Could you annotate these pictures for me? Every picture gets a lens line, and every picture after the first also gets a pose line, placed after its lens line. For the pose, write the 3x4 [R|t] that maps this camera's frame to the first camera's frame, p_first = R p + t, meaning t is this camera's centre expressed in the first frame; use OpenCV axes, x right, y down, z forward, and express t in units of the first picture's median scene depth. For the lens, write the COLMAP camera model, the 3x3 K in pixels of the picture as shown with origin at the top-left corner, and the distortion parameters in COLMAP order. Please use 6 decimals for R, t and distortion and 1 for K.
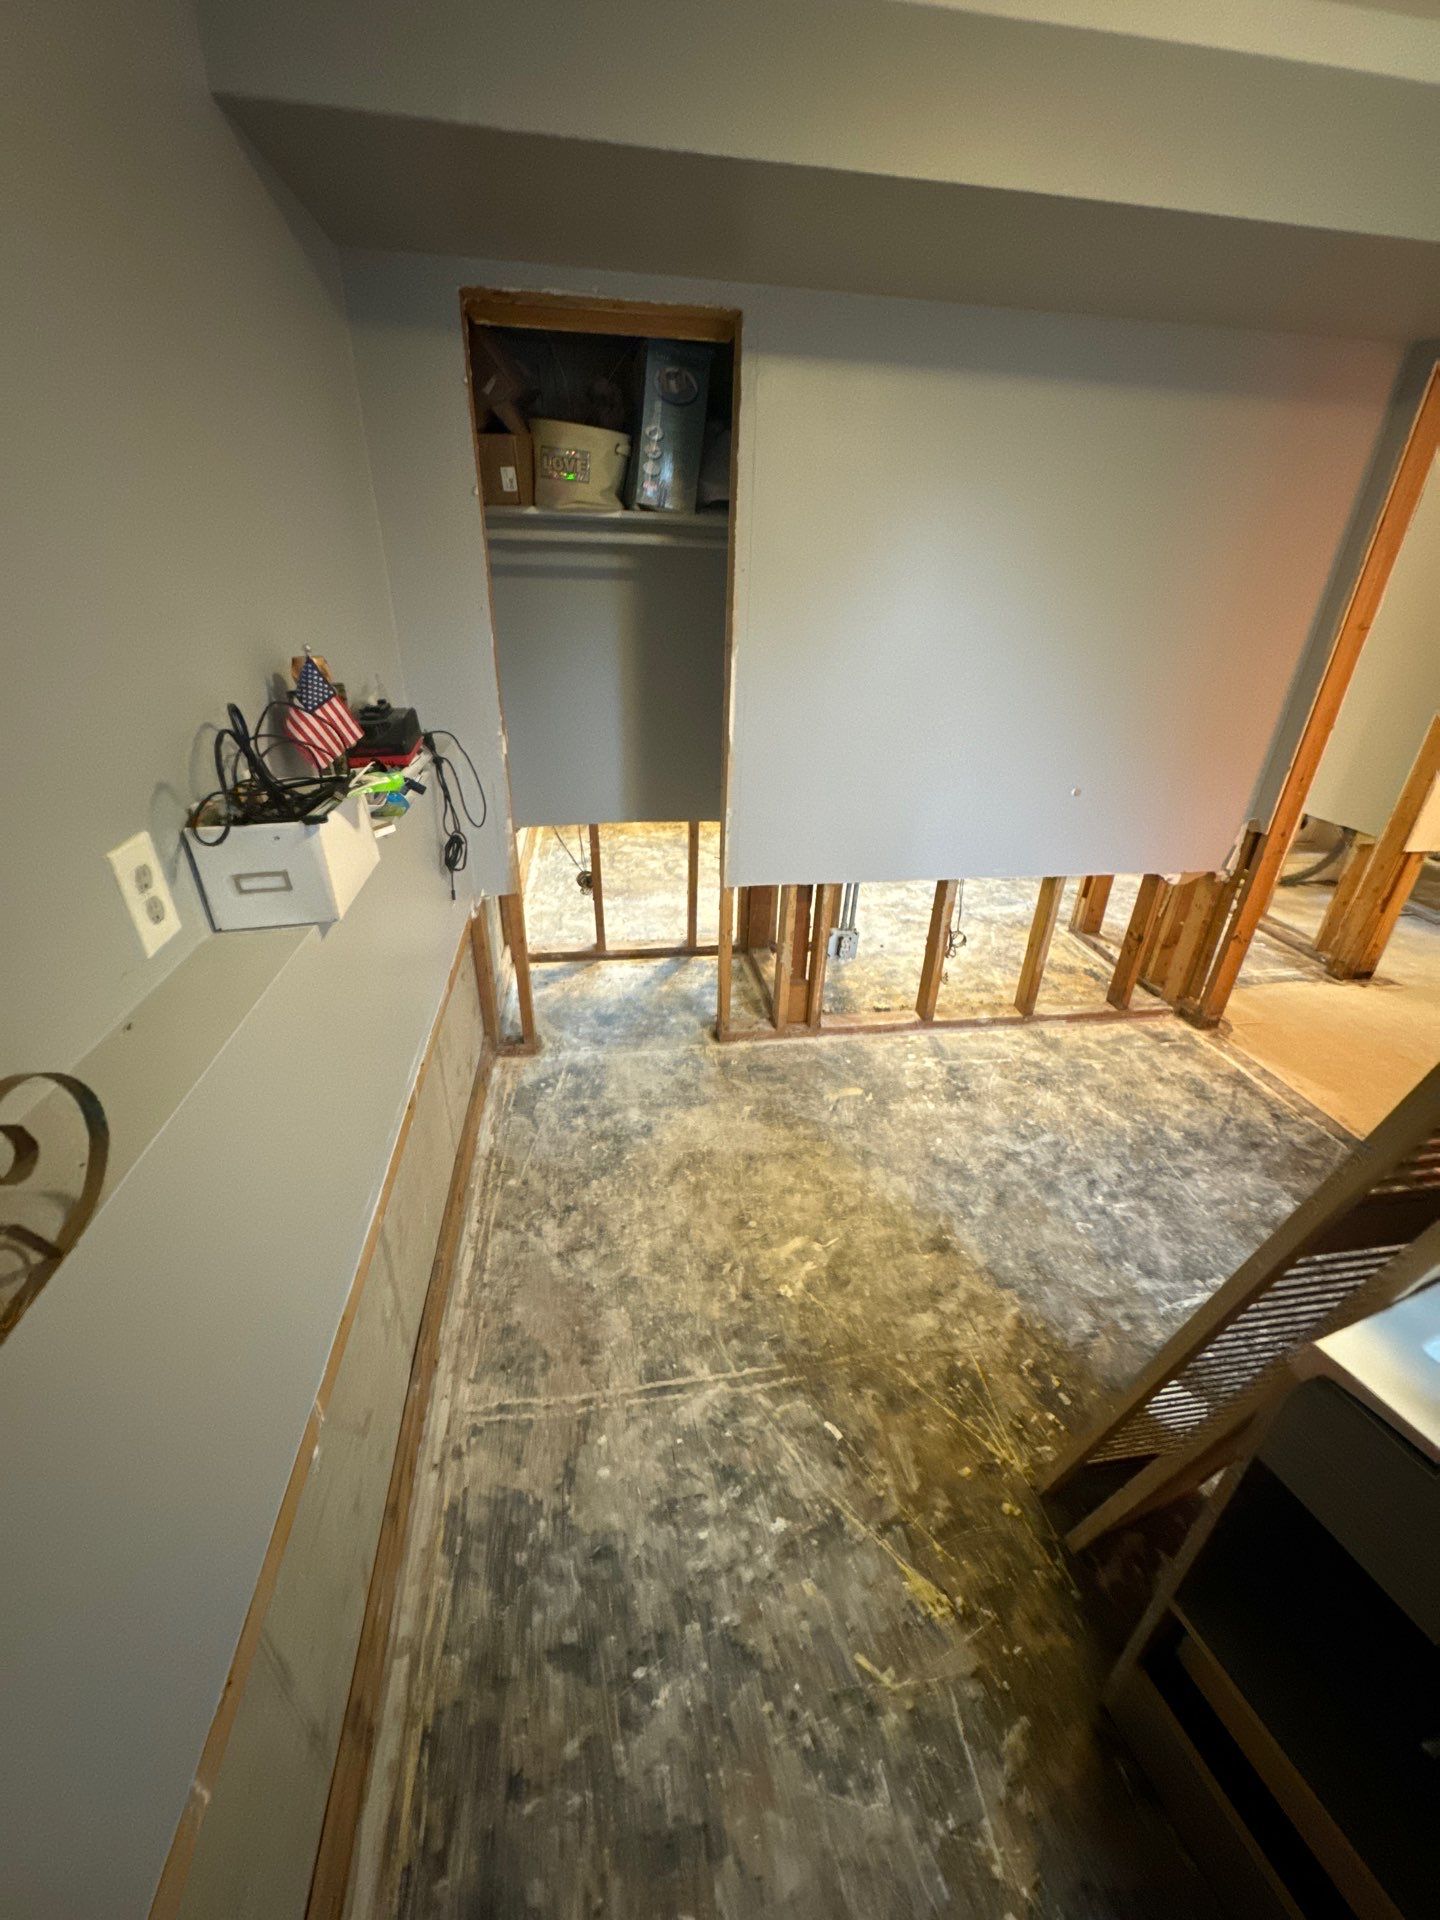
lens RADIAL K [[762.9, 0, 721.5], [0, 762.9, 962.1], [0, 0, 1]] dist [-0.005504, 0.000272]
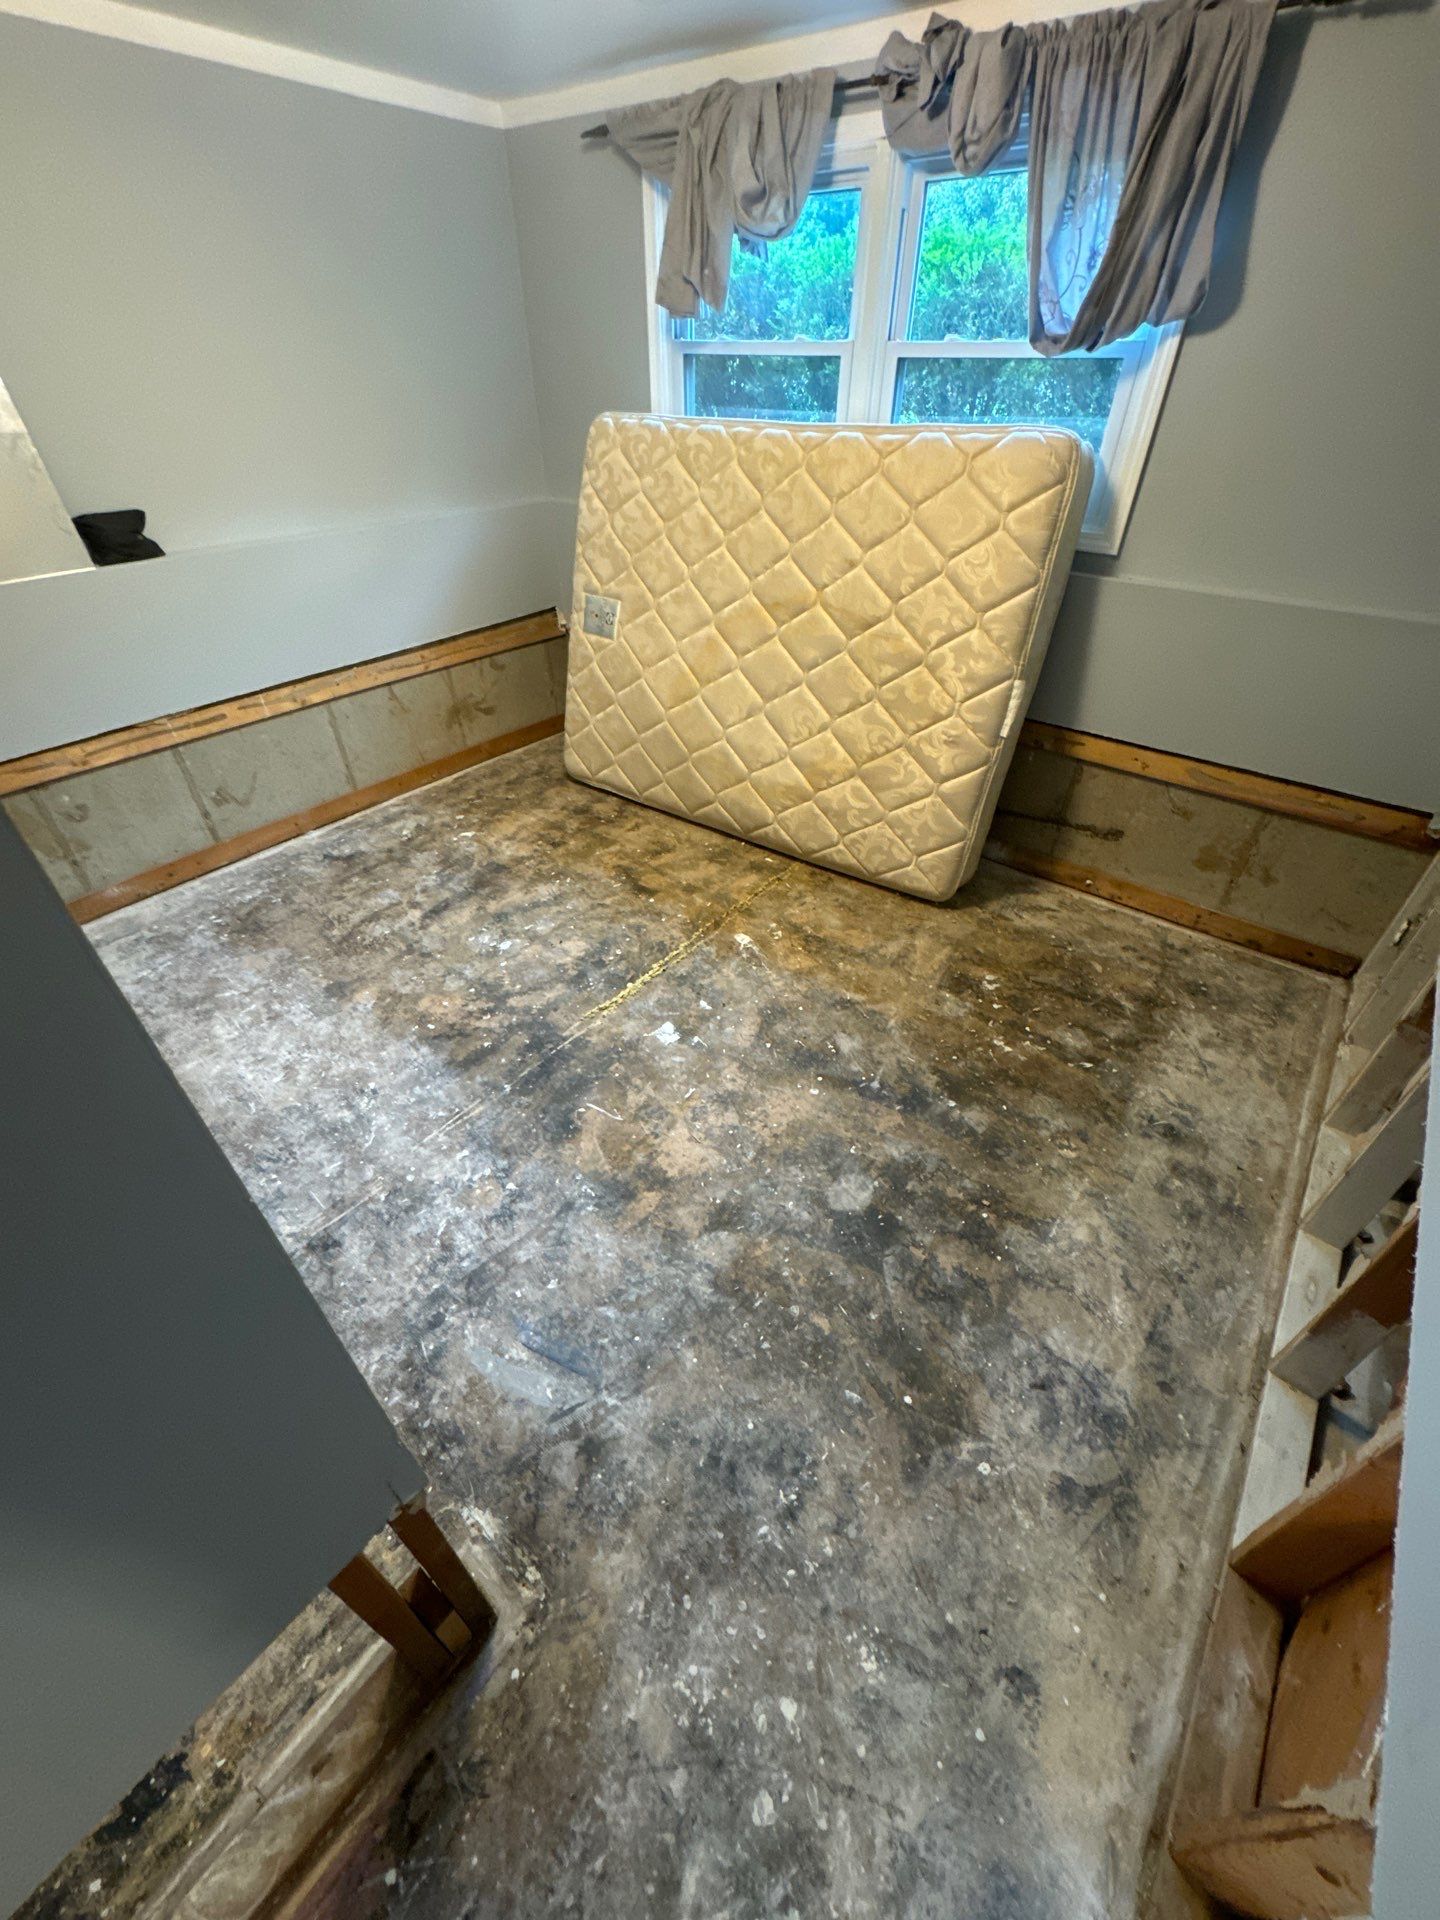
lens RADIAL K [[762.9, 0, 716.8], [0, 762.9, 962.7], [0, 0, 1]] dist [-0.005504, 0.000272]
pose [[0.680014, 0.434580, -0.590526, 1.068671], [-0.319934, 0.900563, 0.294326, -0.747576], [0.659714, -0.011216, 0.751433, 1.423180]]
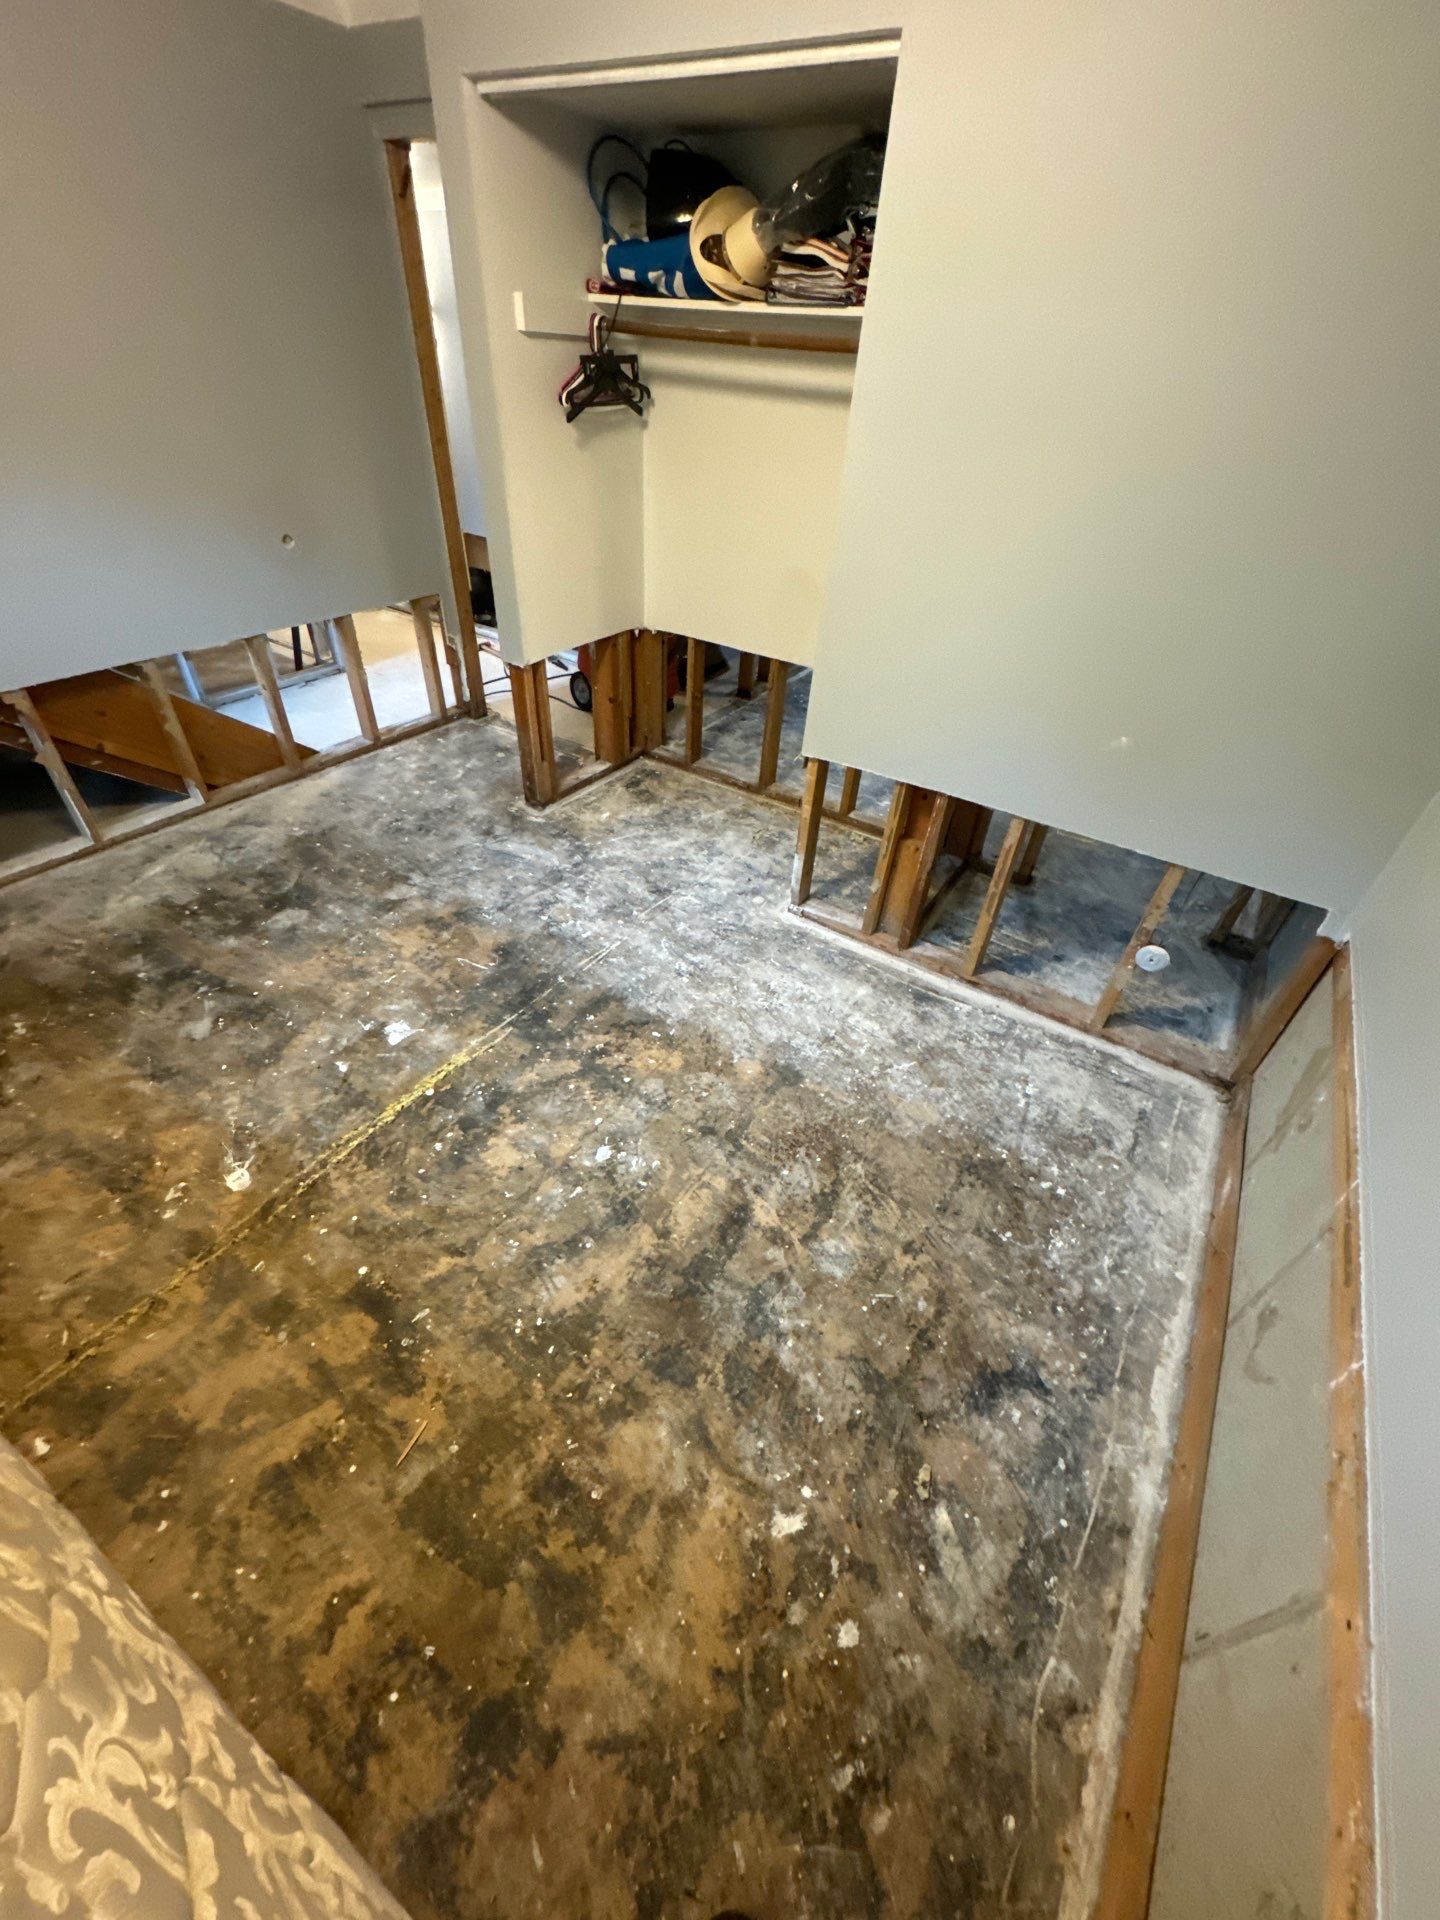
lens RADIAL K [[762.9, 0, 723.7], [0, 762.9, 964.9], [0, 0, 1]] dist [-0.005504, 0.000272]
pose [[-0.741562, -0.475150, 0.473623, -0.327740], [0.234584, 0.477758, 0.846592, -1.107847], [-0.628535, 0.738905, -0.242824, 2.097334]]
